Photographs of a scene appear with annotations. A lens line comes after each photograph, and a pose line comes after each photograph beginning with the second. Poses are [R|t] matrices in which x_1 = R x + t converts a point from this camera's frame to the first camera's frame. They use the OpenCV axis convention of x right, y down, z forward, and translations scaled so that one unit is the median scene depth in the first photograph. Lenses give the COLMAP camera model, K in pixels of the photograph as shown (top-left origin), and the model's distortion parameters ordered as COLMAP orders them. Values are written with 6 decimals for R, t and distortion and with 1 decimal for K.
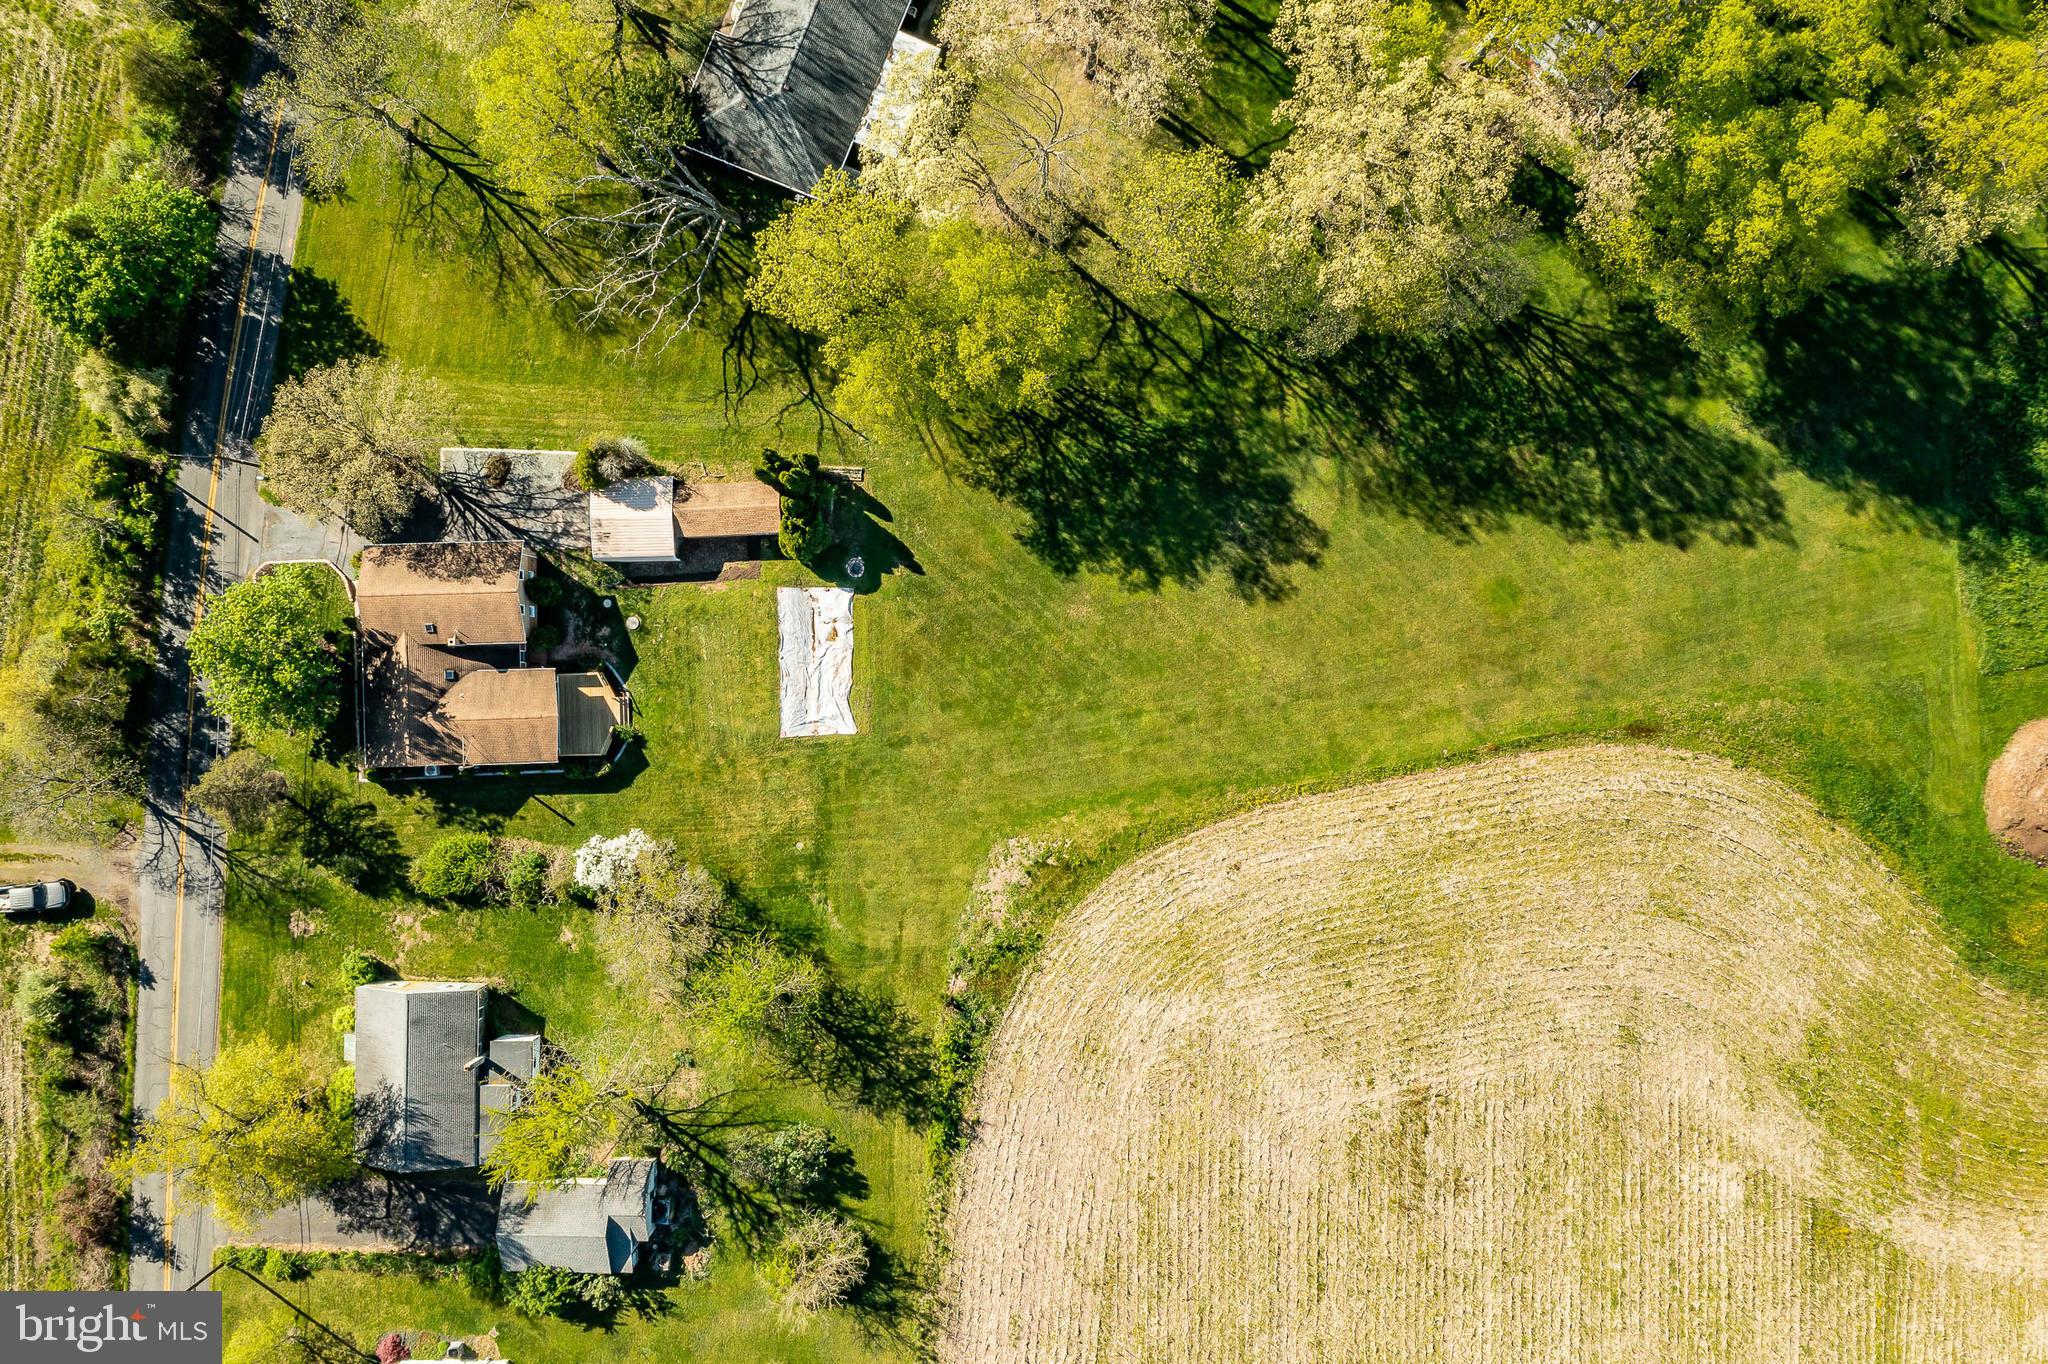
lens RADIAL K [[1622.0, 0, 1022.6], [0, 1622.0, 682.4], [0, 0, 1]] dist [0.001150, 0.004284]
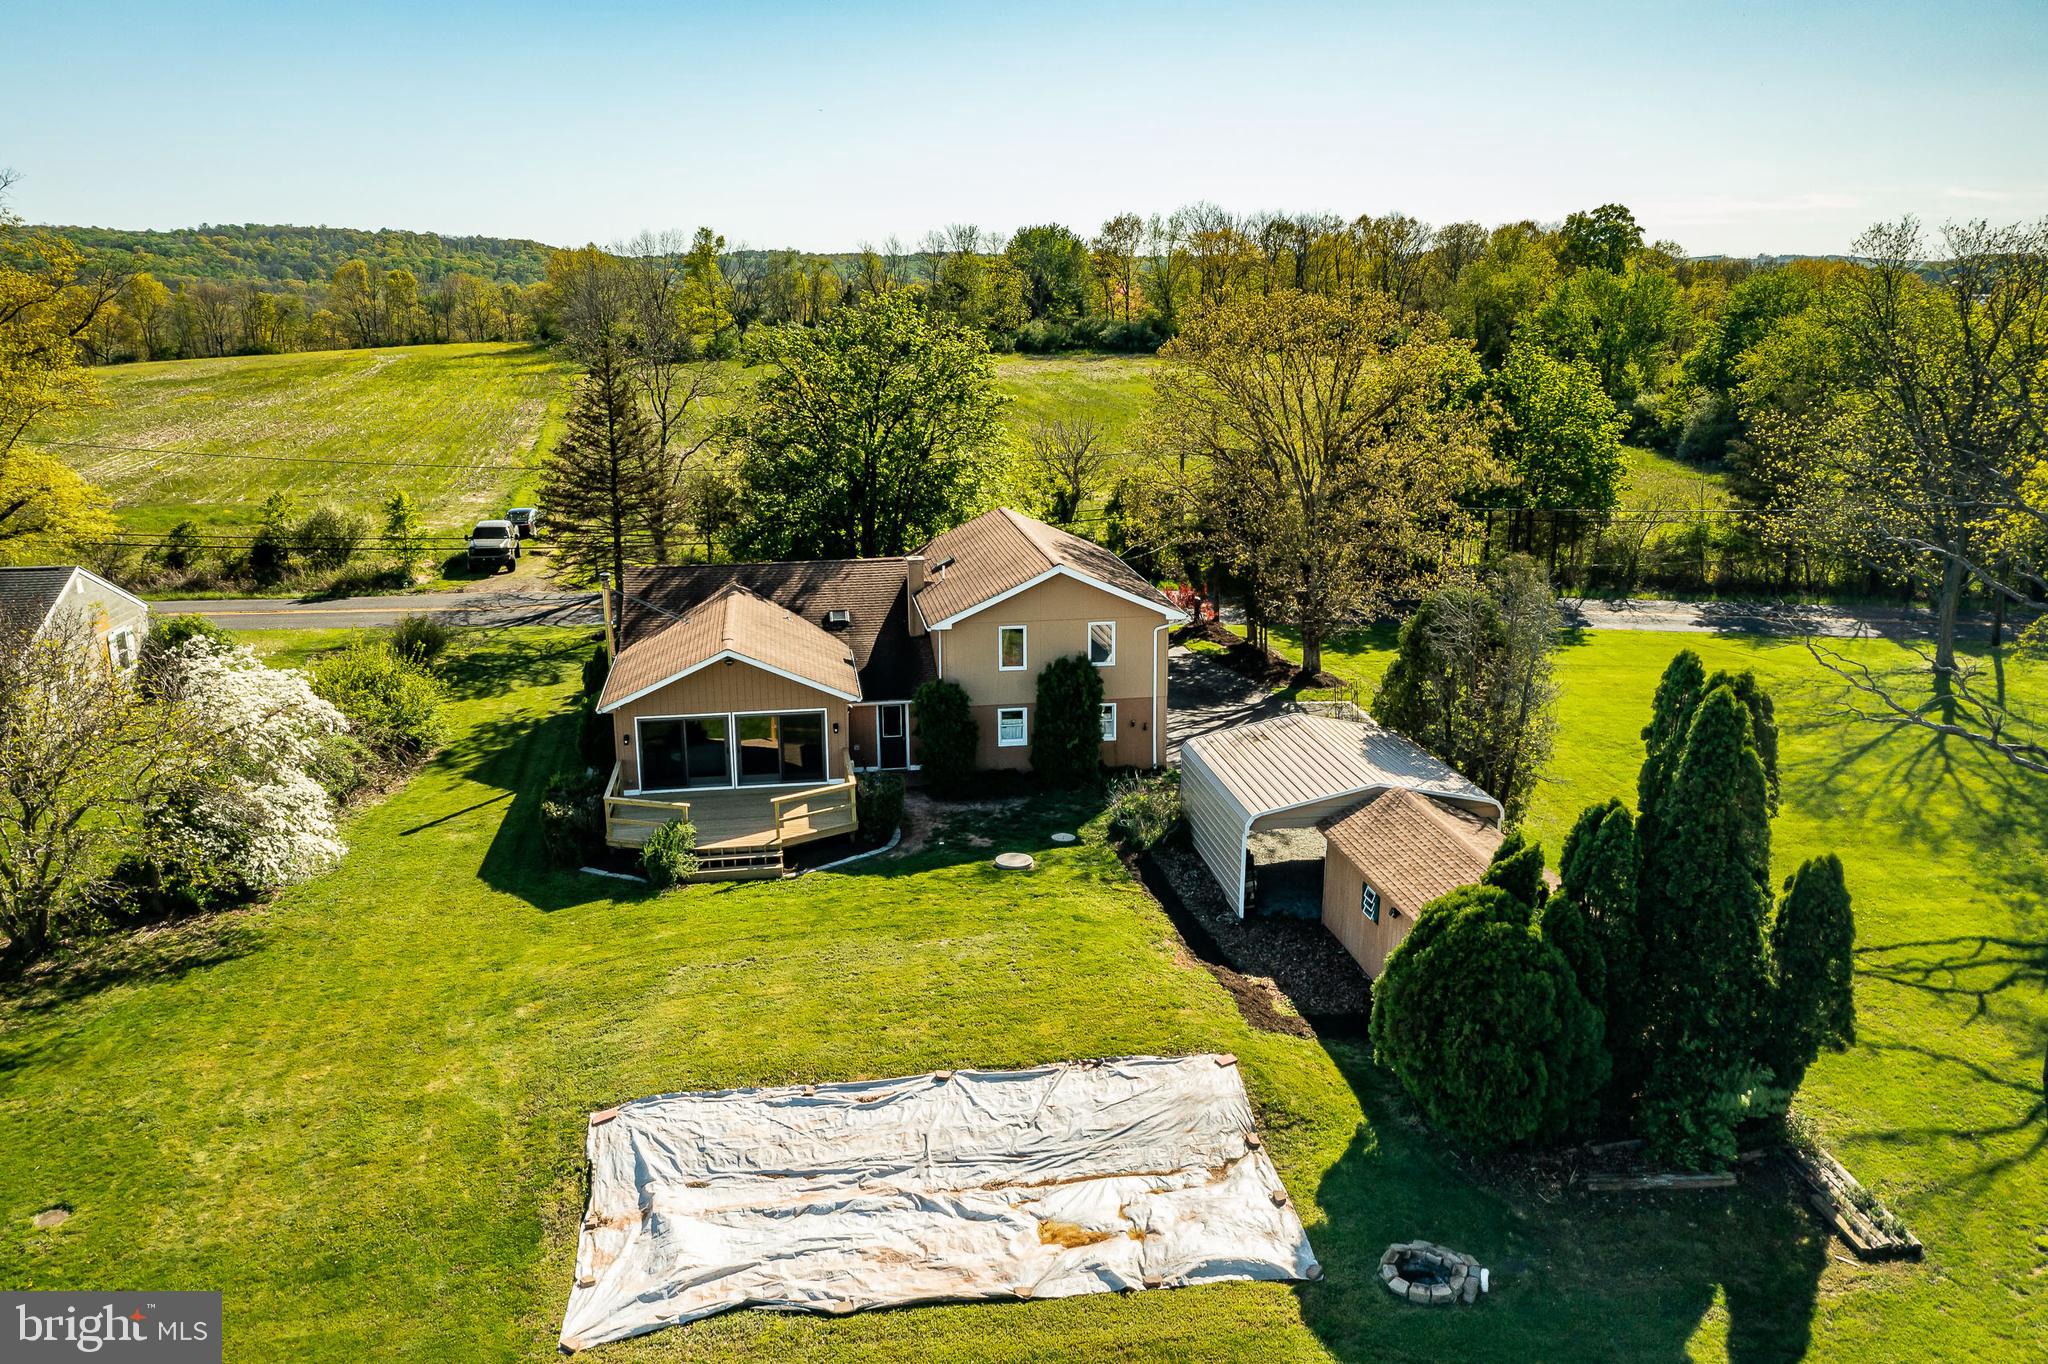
lens RADIAL K [[1626.1, 0, 1022.5], [0, 1626.1, 679.4], [0, 0, 1]] dist [-0.003606, 0.002106]
pose [[0.123039, 0.266965, -0.955820, 0.059282], [-0.992329, 0.044747, -0.115241, -0.002692], [0.012005, 0.962667, 0.270423, 0.878319]]
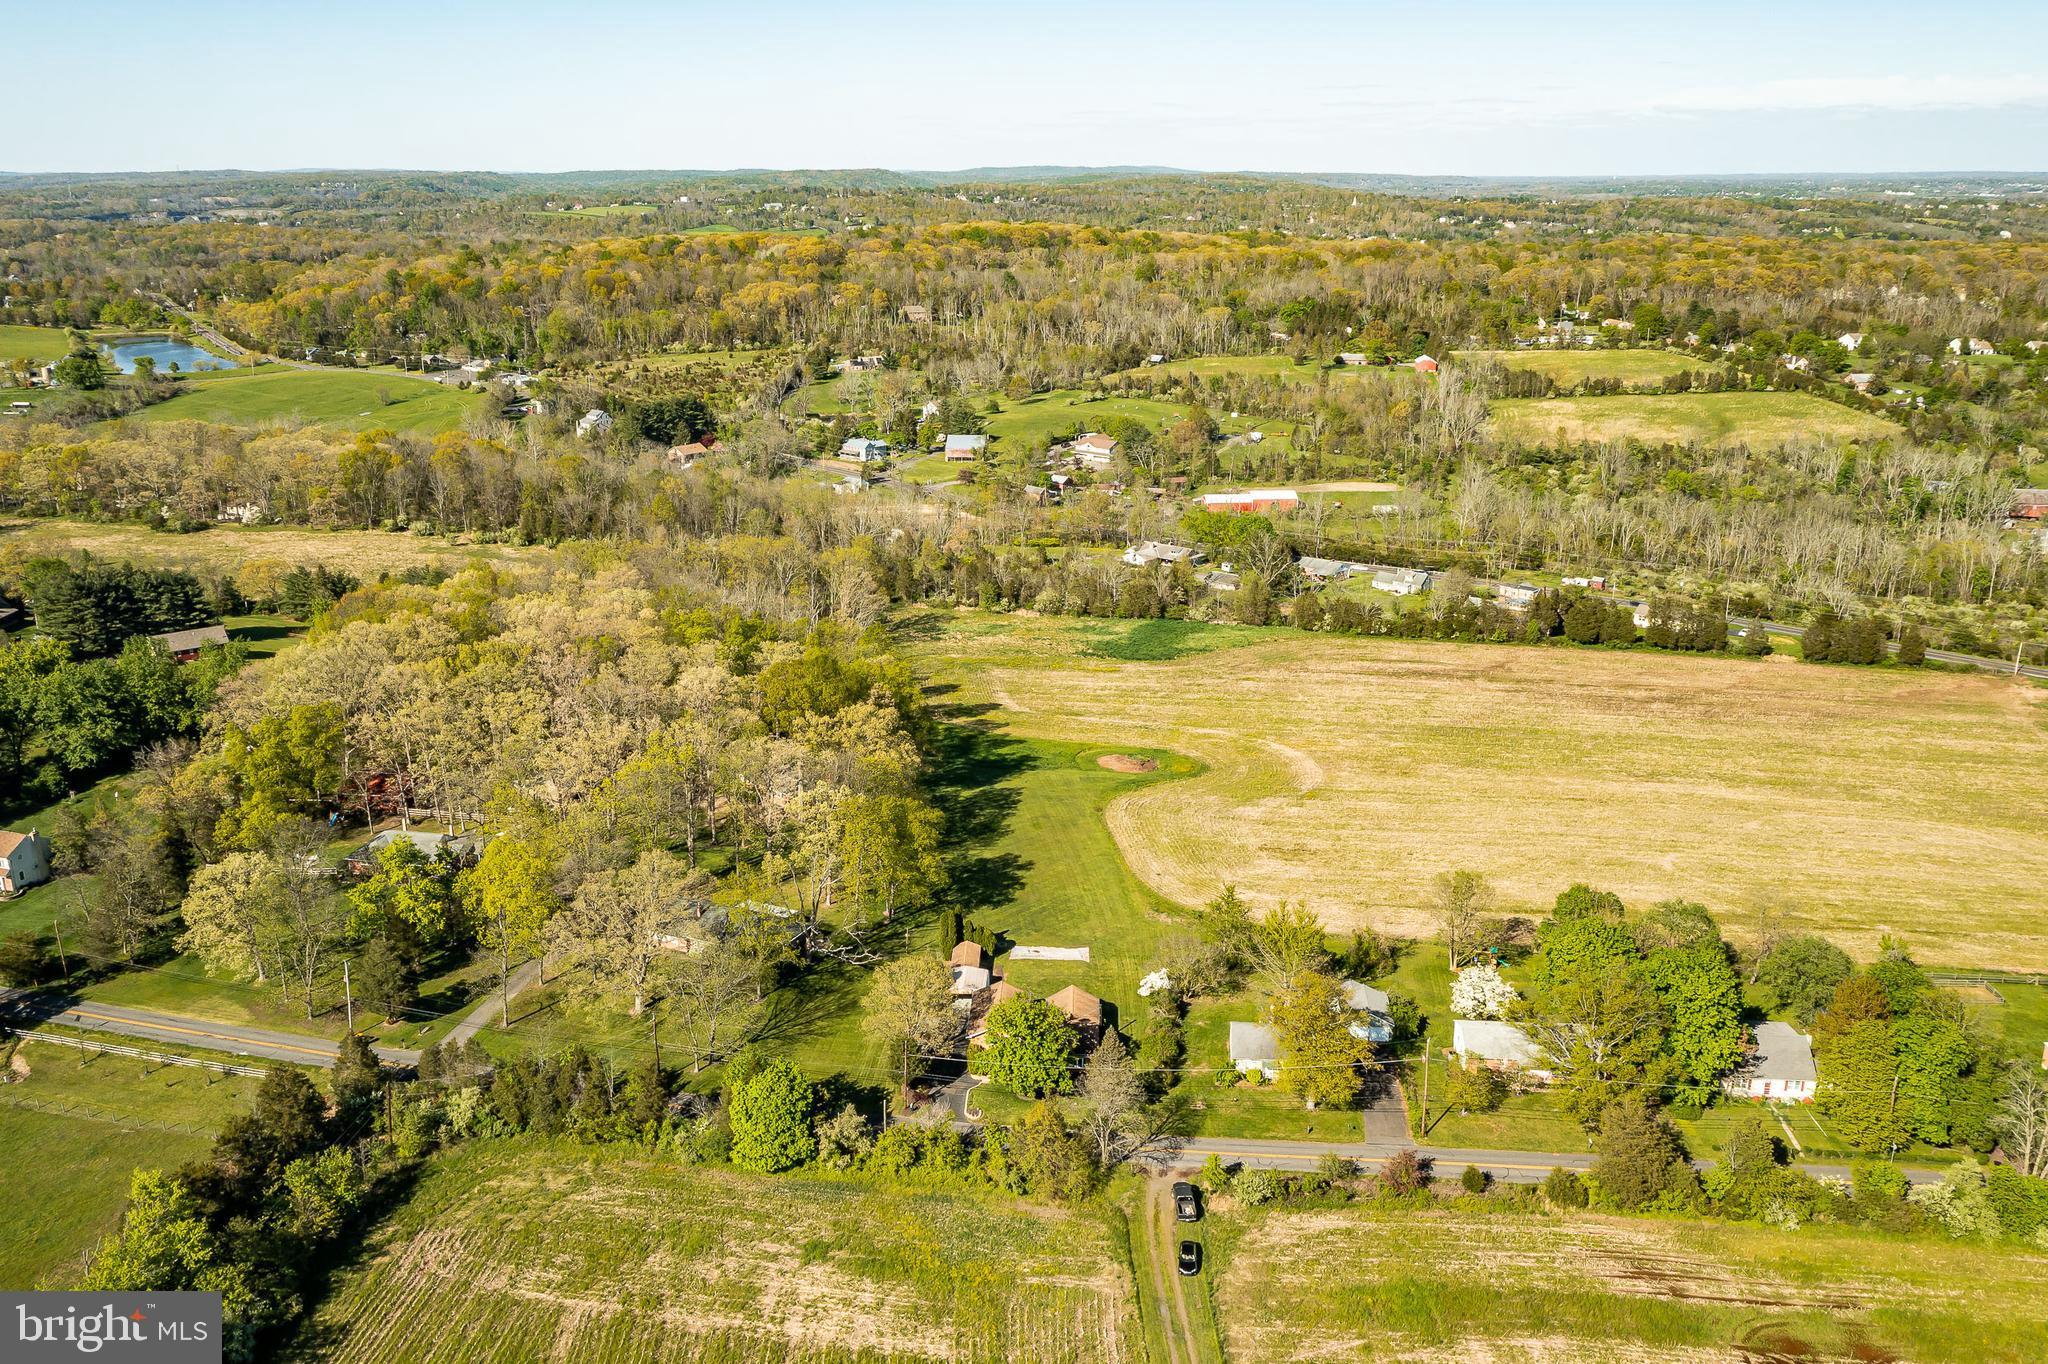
lens RADIAL K [[1669.4, 0, 1029.2], [0, 1669.4, 680.3], [0, 0, 1]] dist [-0.005810, 0.009008]
pose [[0.069917, -0.272264, 0.959679, -1.893375], [0.997403, 0.035749, -0.062523, 0.072613], [-0.017285, 0.961558, 0.274057, 0.166668]]
